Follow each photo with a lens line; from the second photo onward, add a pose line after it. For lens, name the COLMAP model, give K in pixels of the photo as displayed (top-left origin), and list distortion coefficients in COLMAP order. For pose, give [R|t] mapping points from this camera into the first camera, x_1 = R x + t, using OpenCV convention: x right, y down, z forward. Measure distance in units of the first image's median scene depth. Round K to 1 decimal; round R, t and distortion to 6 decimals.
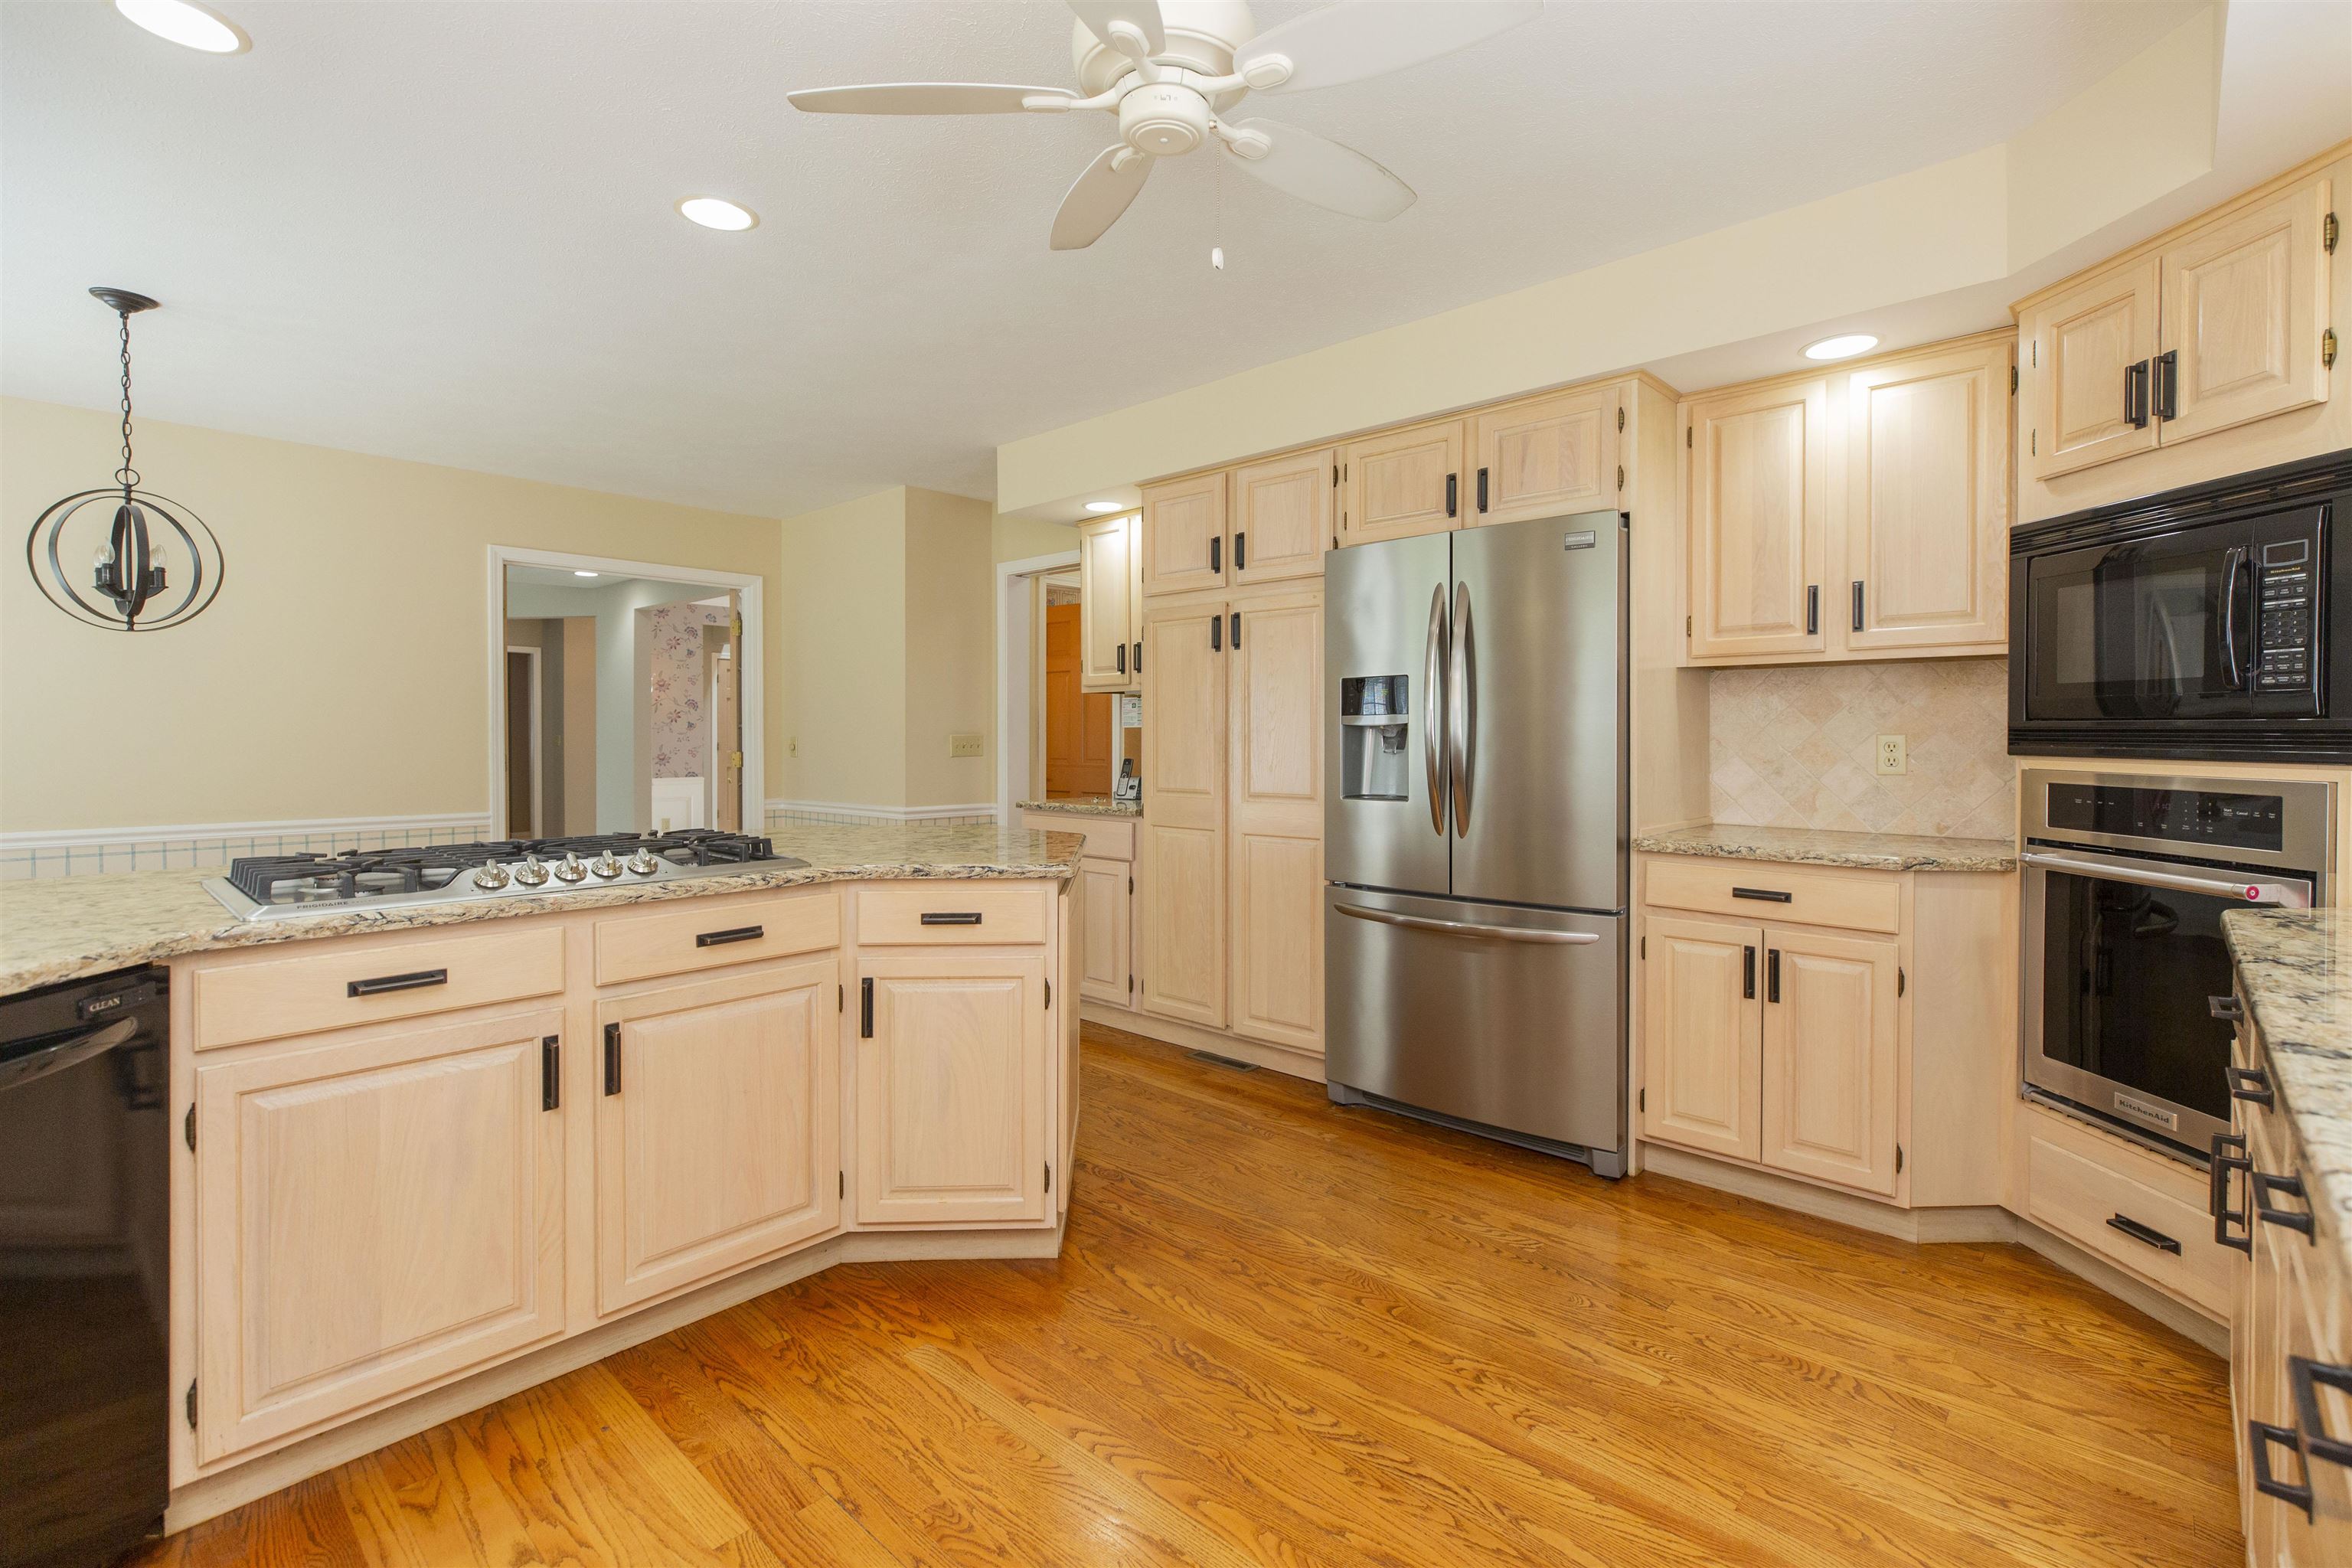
lens RADIAL K [[1069.3, 0, 1153.2], [0, 1069.3, 745.9], [0, 0, 1]] dist [0.005035, -0.000921]
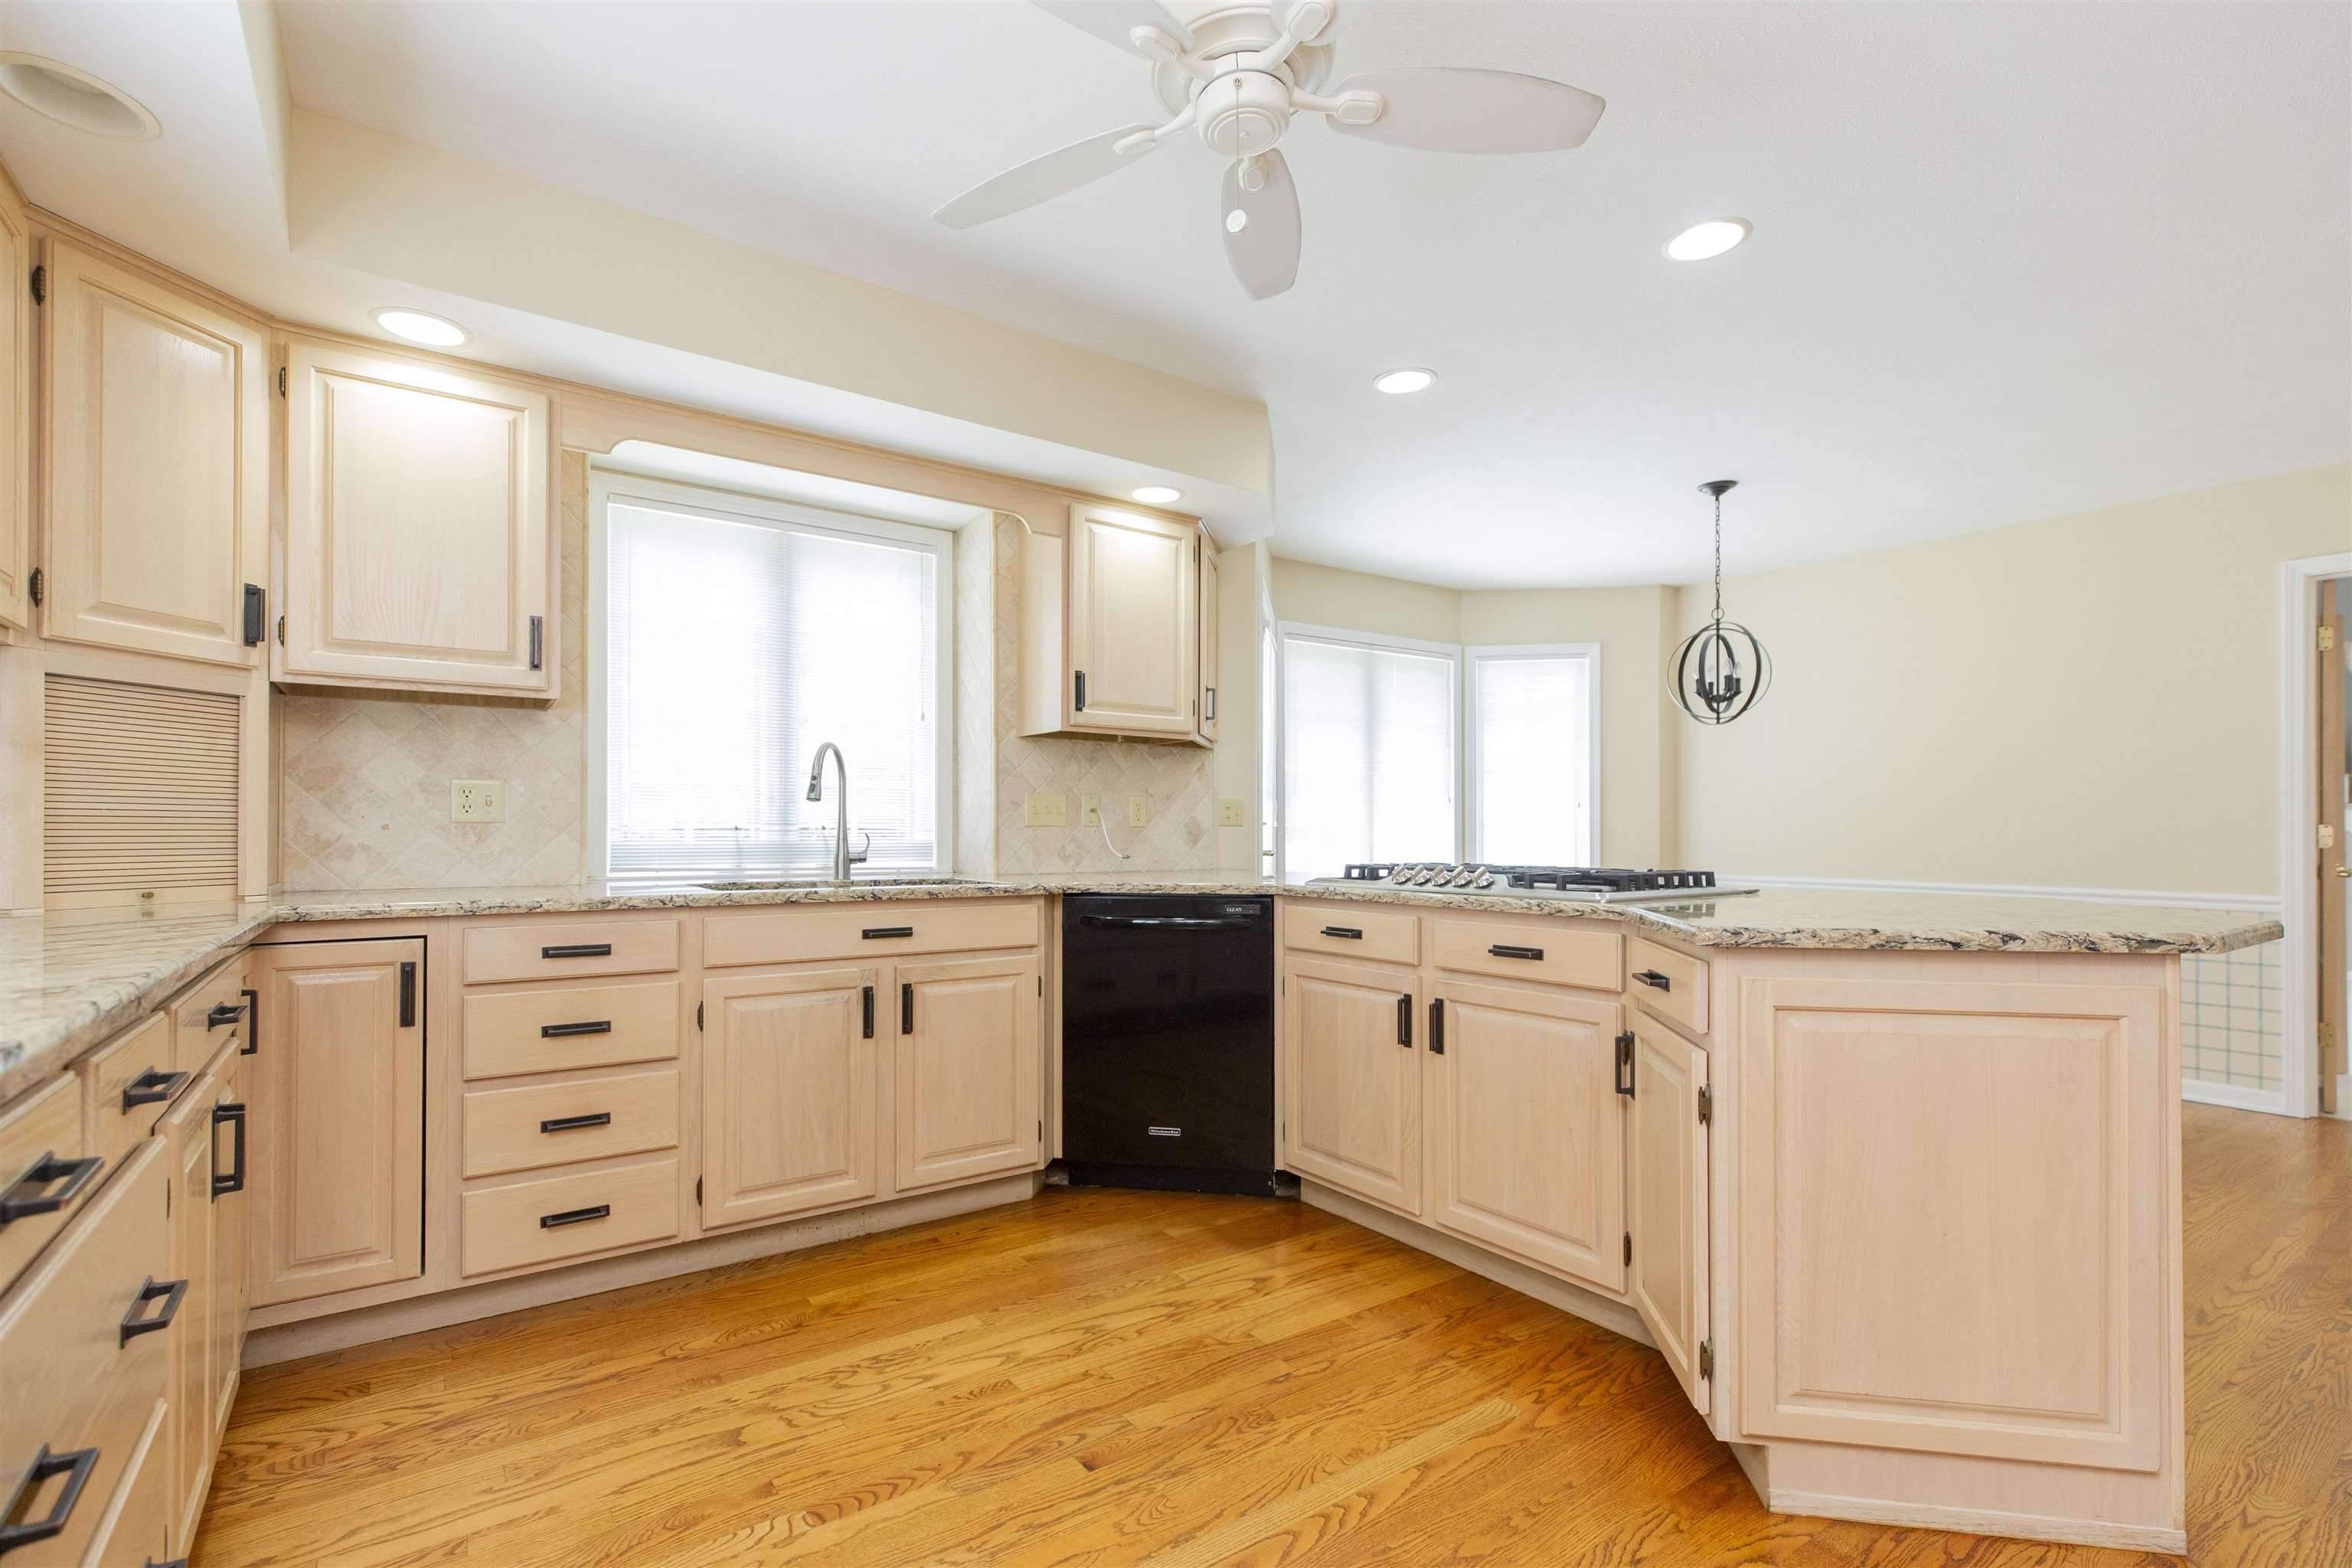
lens RADIAL K [[1069.3, 0, 1234.1], [0, 1069.3, 830.9], [0, 0, 1]] dist [0.005035, -0.000921]
pose [[-0.166777, -0.002203, -0.985992, 0.615123], [-0.010460, 0.999945, -0.000465, 0.045517], [0.985939, 0.010236, -0.166791, 0.737084]]
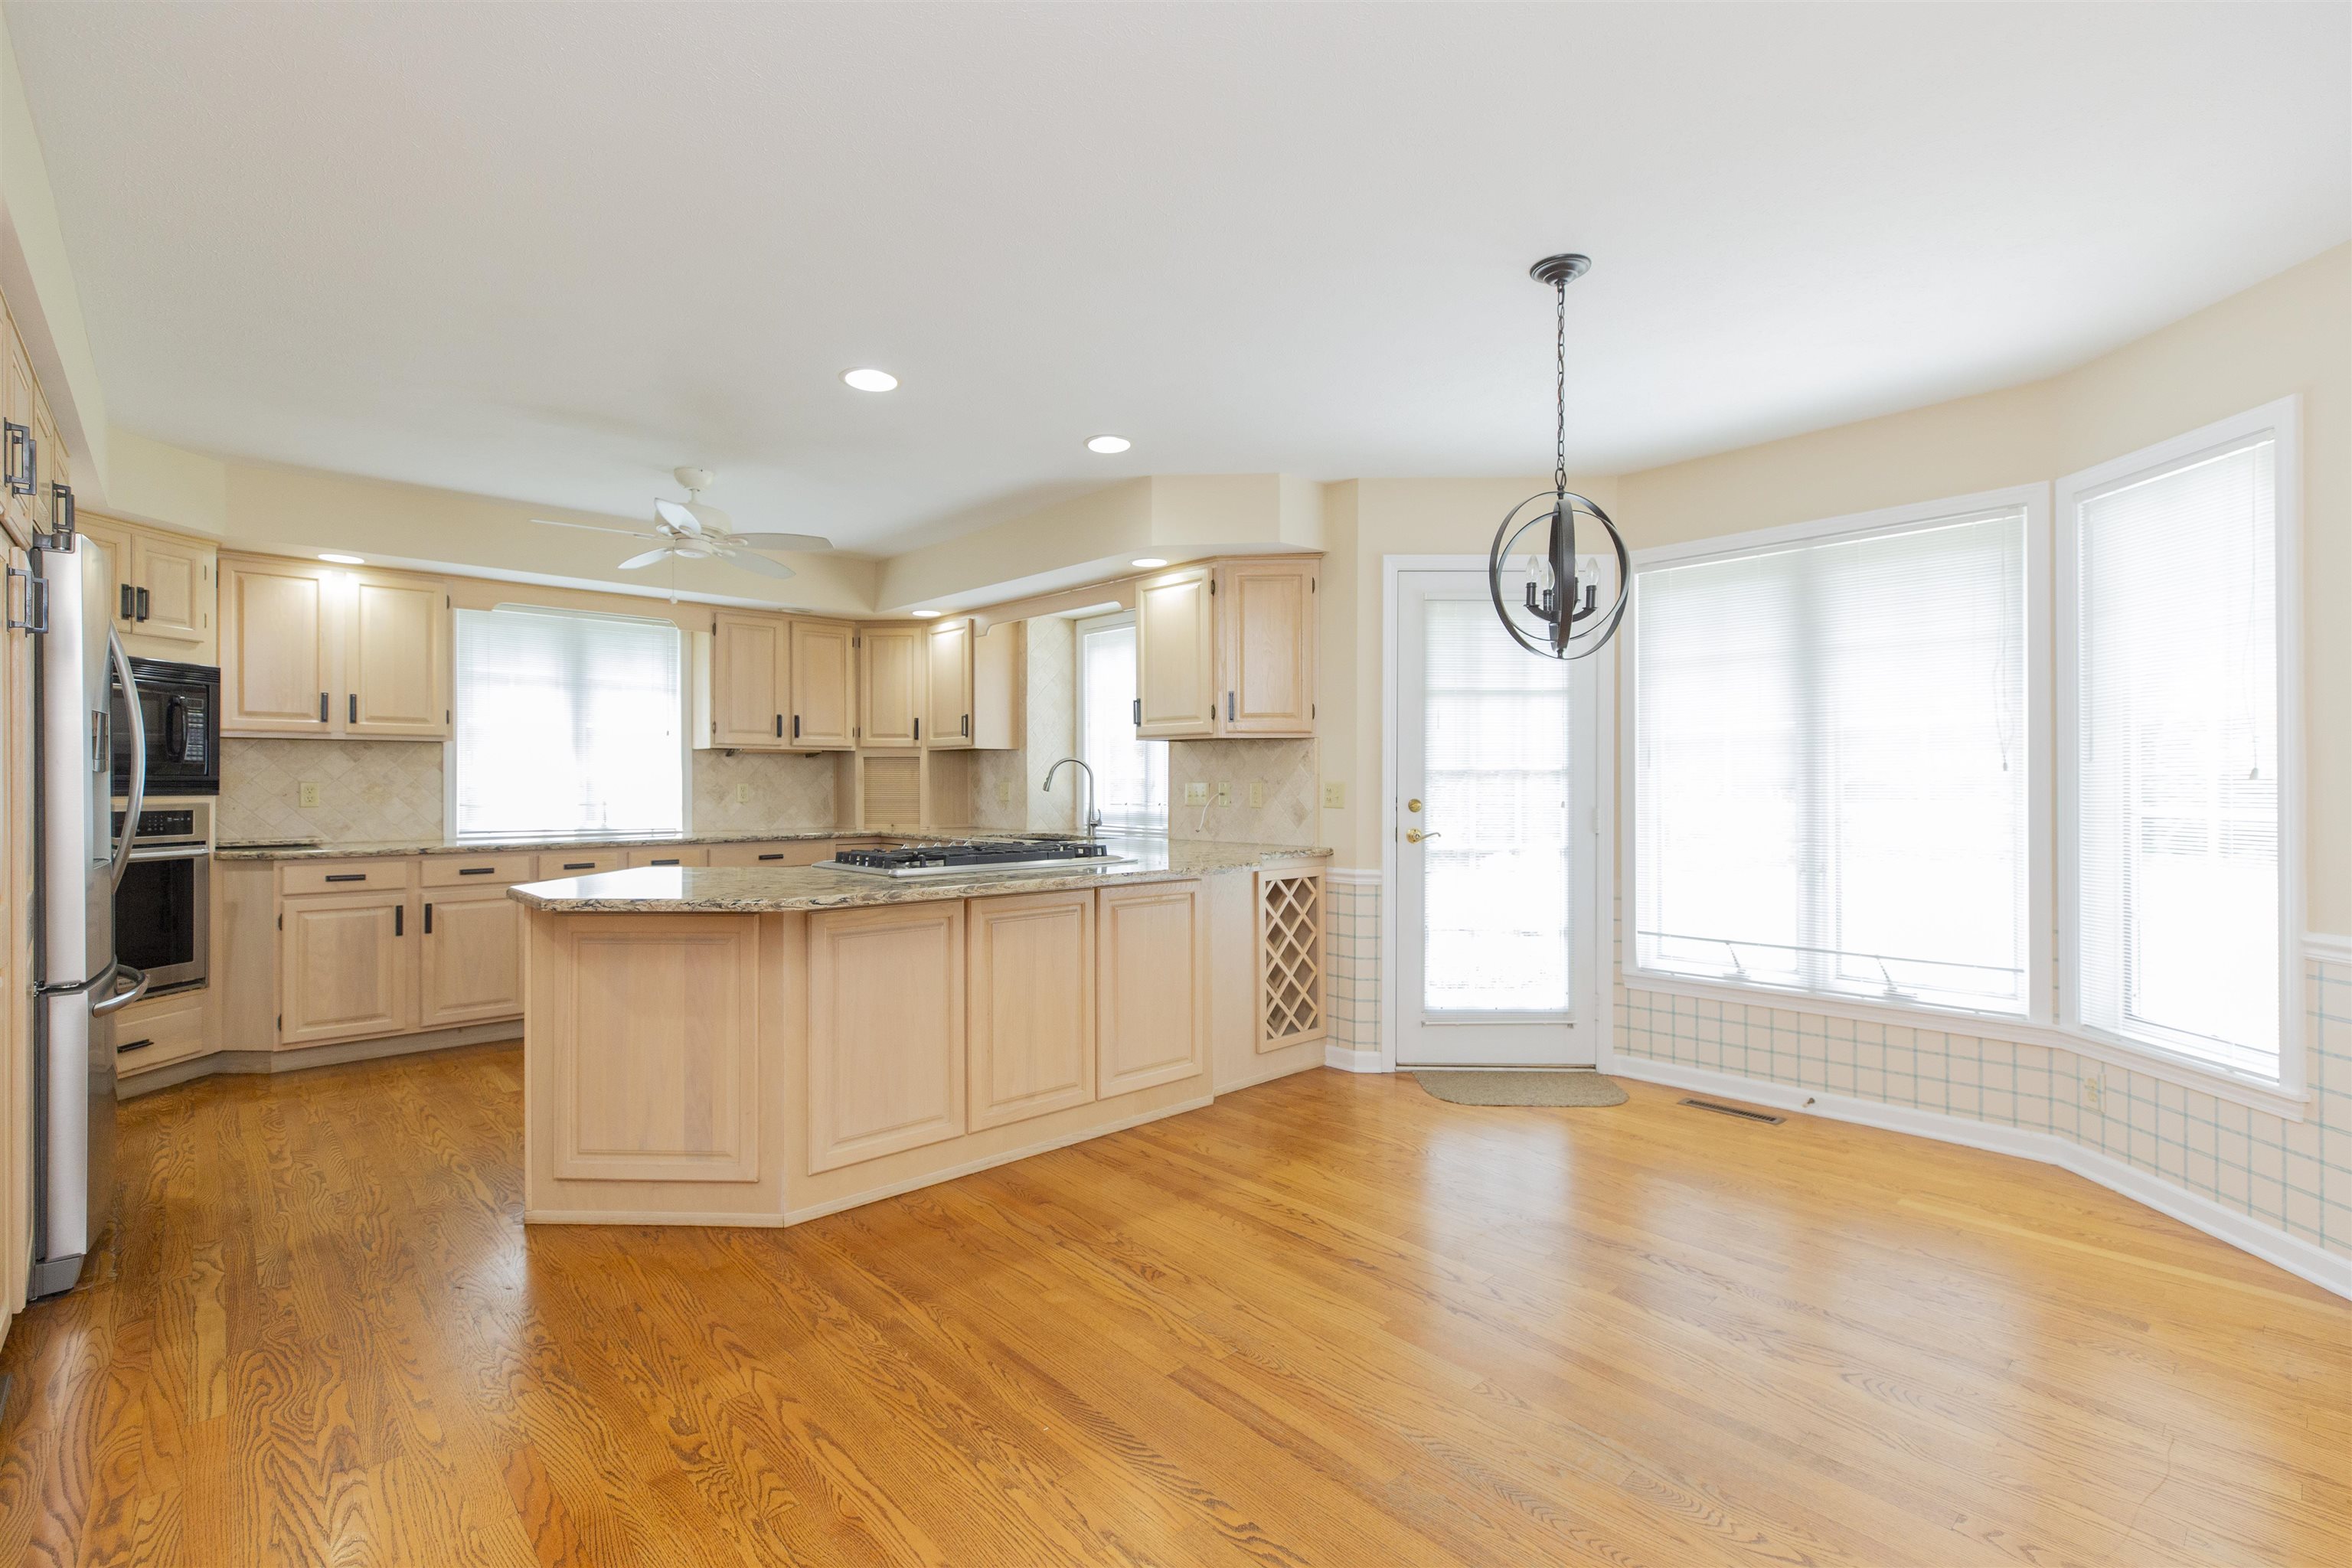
lens RADIAL K [[1069.3, 0, 1179.1], [0, 1069.3, 775.5], [0, 0, 1]] dist [0.005035, -0.000921]
pose [[-0.997829, 0.001533, 0.065841, -0.808482], [0.001957, 0.999978, 0.006366, -0.024945], [-0.065830, 0.006481, -0.997810, 2.151770]]
